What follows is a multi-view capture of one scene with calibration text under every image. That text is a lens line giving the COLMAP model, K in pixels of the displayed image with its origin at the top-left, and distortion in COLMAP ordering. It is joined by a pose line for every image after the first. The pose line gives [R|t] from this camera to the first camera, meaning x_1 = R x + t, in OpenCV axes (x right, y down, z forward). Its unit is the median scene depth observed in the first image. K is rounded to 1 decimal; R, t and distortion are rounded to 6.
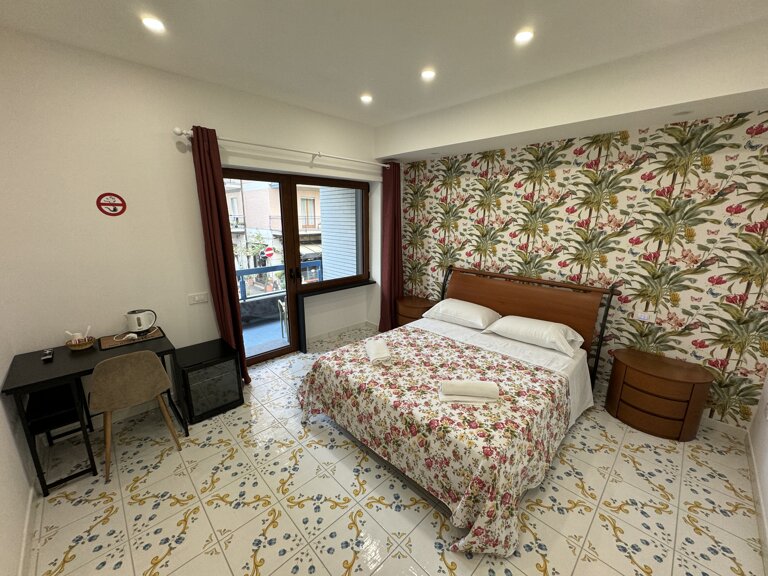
lens RADIAL K [[308.2, 0, 384.2], [0, 308.2, 283.5], [0, 0, 1]] dist [-0.001802, -0.000040]
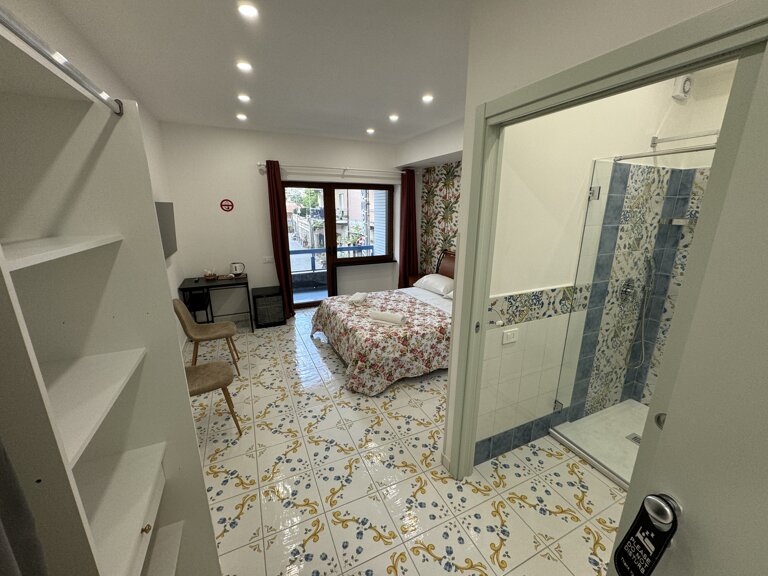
lens RADIAL K [[308.2, 0, 384.2], [0, 308.2, 283.5], [0, 0, 1]] dist [-0.001802, -0.000040]
pose [[0.942491, 0.074262, -0.325876, 0.463599], [-0.067116, 0.997195, 0.033133, 0.064702], [0.327423, -0.009356, 0.944832, -0.326592]]
